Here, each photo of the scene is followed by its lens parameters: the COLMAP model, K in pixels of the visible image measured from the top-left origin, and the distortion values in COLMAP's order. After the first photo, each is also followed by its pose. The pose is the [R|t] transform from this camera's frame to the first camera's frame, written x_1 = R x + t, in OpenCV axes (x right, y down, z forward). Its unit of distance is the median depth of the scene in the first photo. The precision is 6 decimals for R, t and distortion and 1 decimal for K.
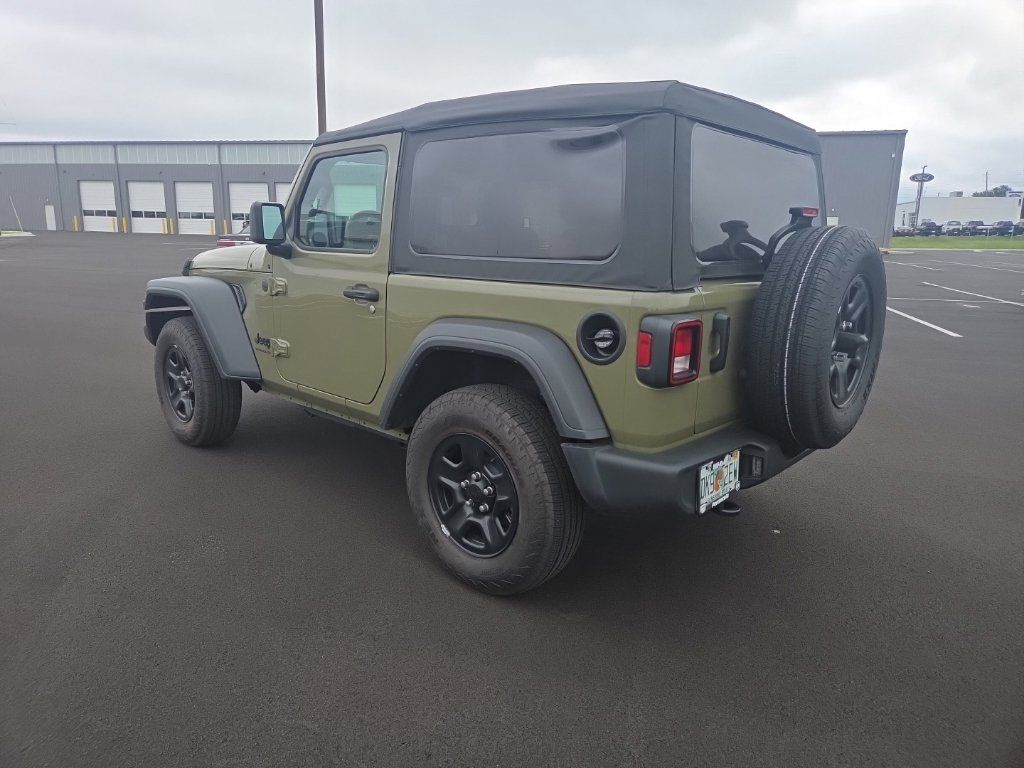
lens RADIAL K [[682.6, 0, 495.9], [0, 682.6, 376.5], [0, 0, 1]] dist [0.078986, -0.073283]
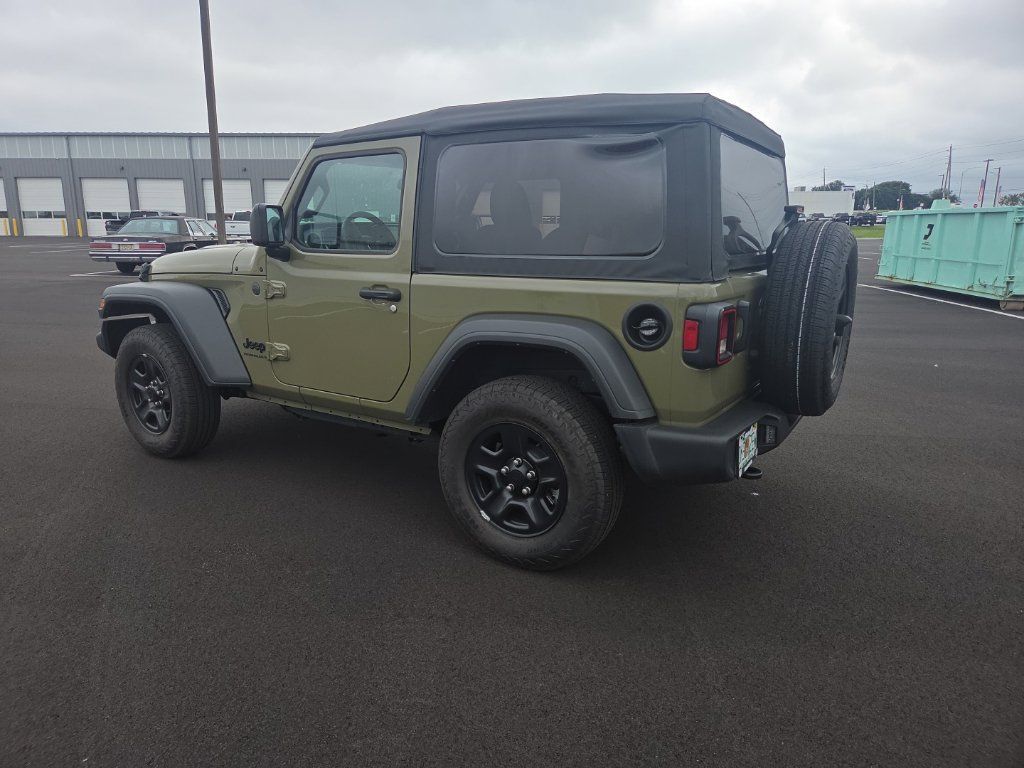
lens RADIAL K [[682.7, 0, 497.0], [0, 682.7, 380.9], [0, 0, 1]] dist [0.082325, -0.076567]
pose [[0.984354, -0.051967, 0.168365, -0.214799], [0.050012, 0.998623, 0.015834, 0.001433], [-0.168956, -0.007166, 0.985597, -0.039212]]
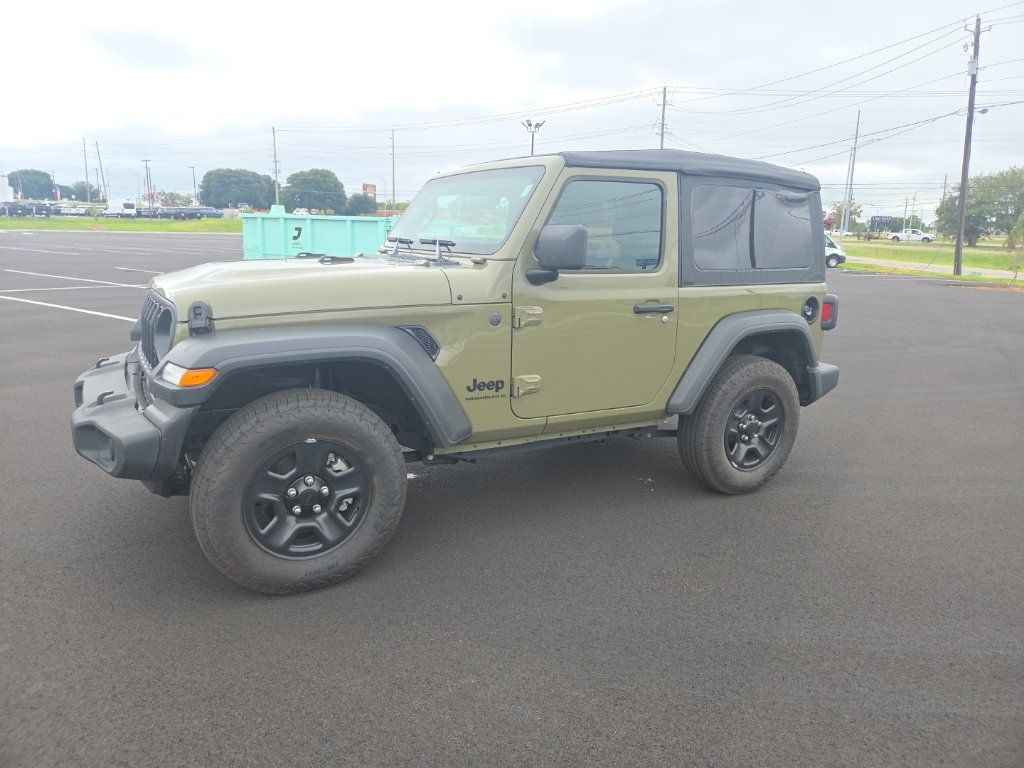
lens RADIAL K [[683.9, 0, 507.8], [0, 683.9, 370.5], [0, 0, 1]] dist [0.077137, -0.063746]
pose [[0.295657, -0.194241, 0.935338, -1.432955], [0.174873, 0.973570, 0.146904, -0.242017], [-0.939152, 0.120132, 0.321810, 0.920390]]
